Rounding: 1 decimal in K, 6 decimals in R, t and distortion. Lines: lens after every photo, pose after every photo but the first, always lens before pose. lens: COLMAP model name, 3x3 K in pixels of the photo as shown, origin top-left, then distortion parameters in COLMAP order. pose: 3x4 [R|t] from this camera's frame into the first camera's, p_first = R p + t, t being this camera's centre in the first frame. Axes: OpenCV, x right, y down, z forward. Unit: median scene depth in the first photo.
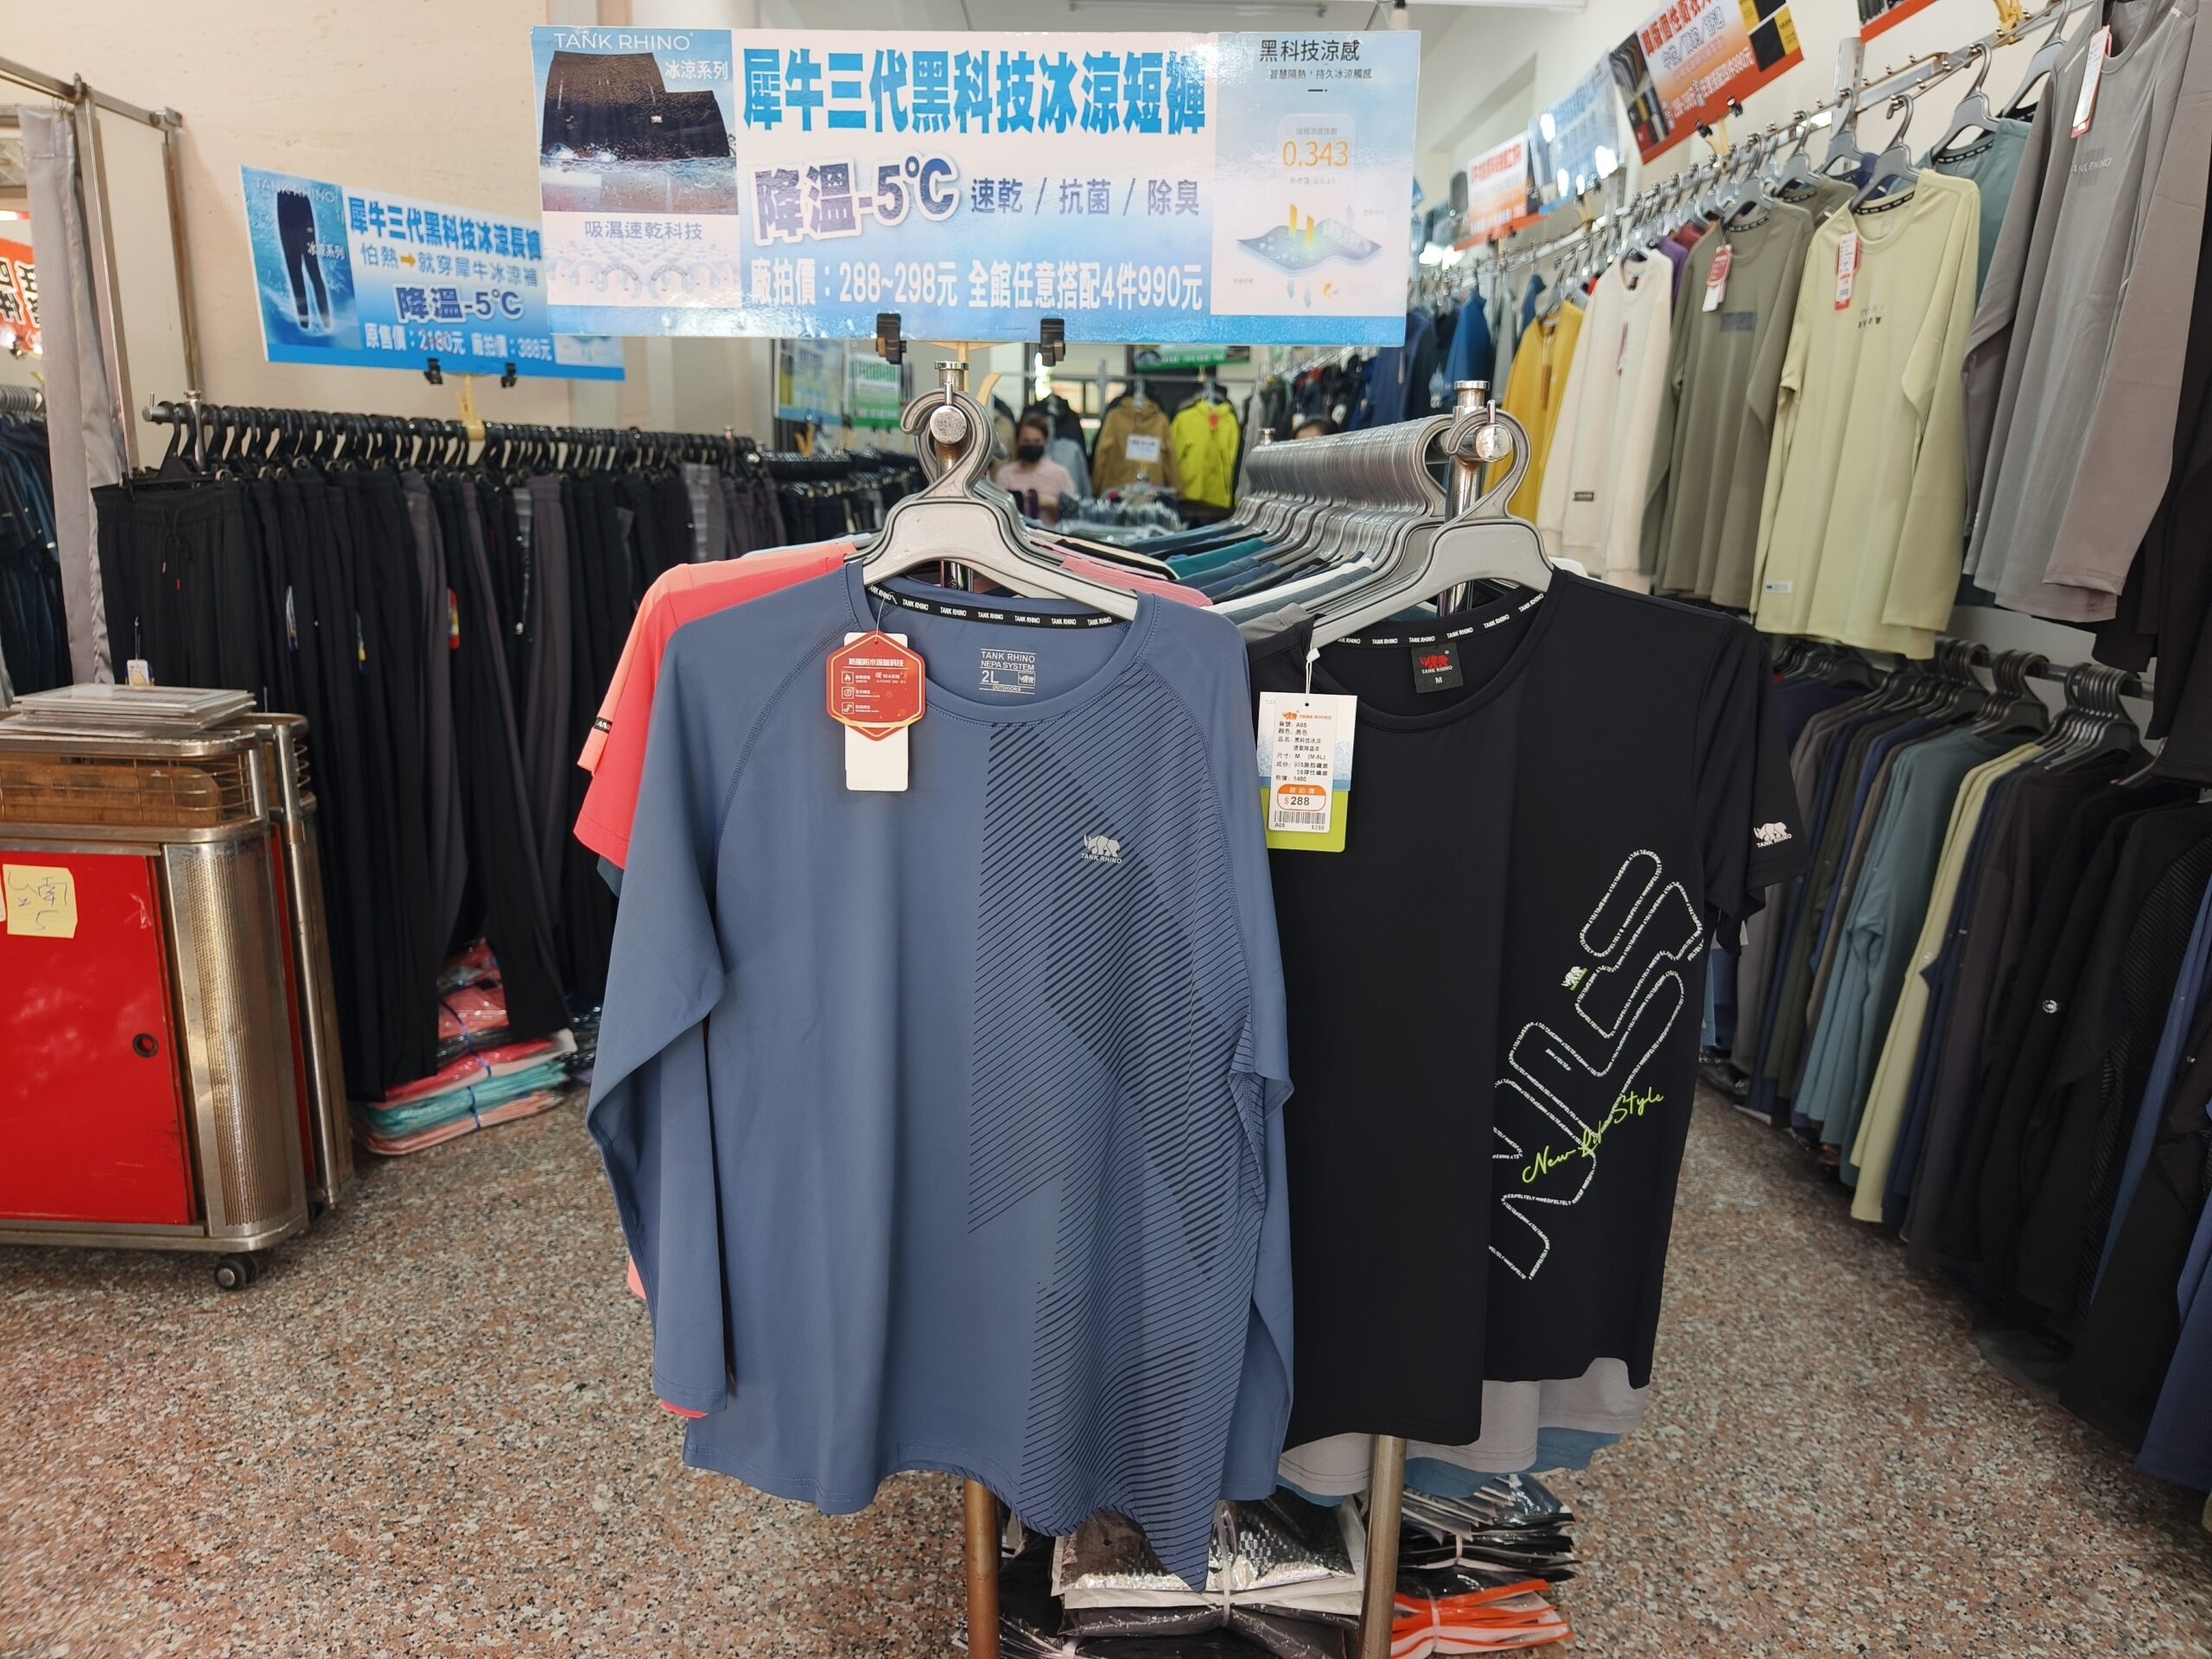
lens RADIAL K [[1499.3, 0, 1138.4], [0, 1499.3, 818.8], [0, 0, 1]] dist [0.003893, -0.009535]
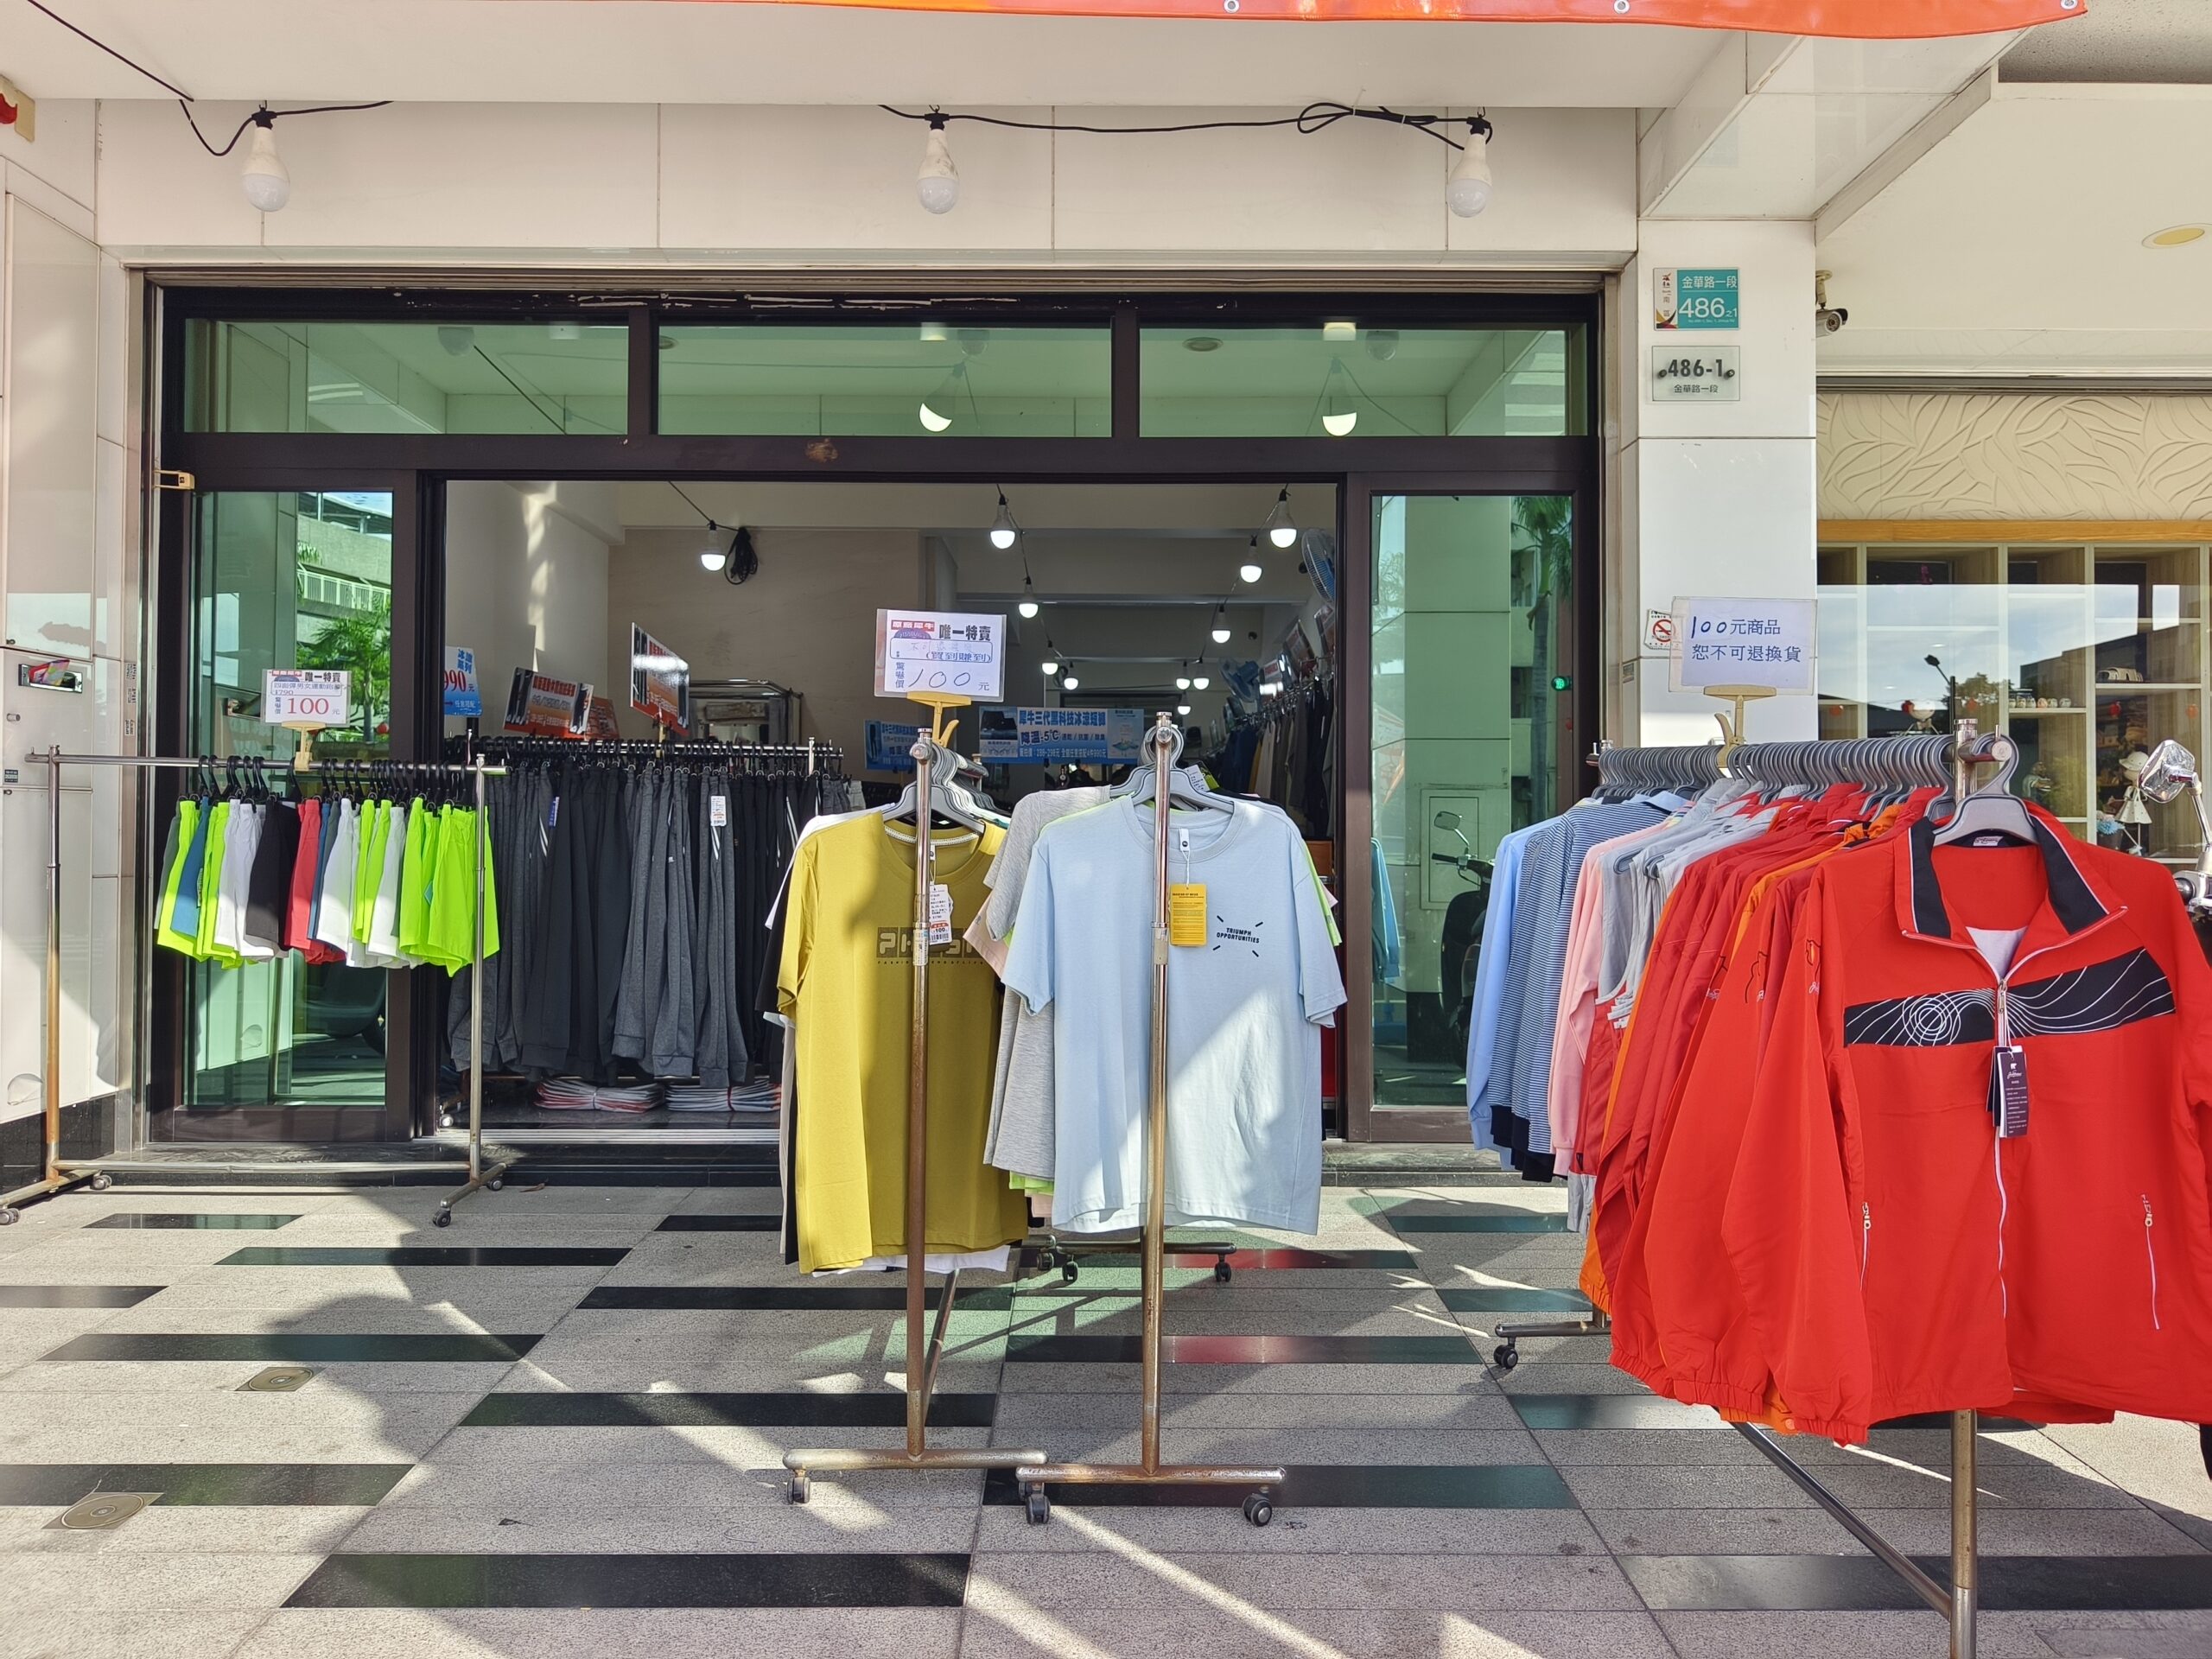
lens RADIAL K [[1499.3, 0, 1110.9], [0, 1499.3, 821.4], [0, 0, 1]] dist [0.003893, -0.009535]
pose [[0.999179, -0.023326, -0.033139, 0.141068], [0.014862, 0.971675, -0.235854, 0.690413], [0.037702, 0.235167, 0.971223, -2.495025]]
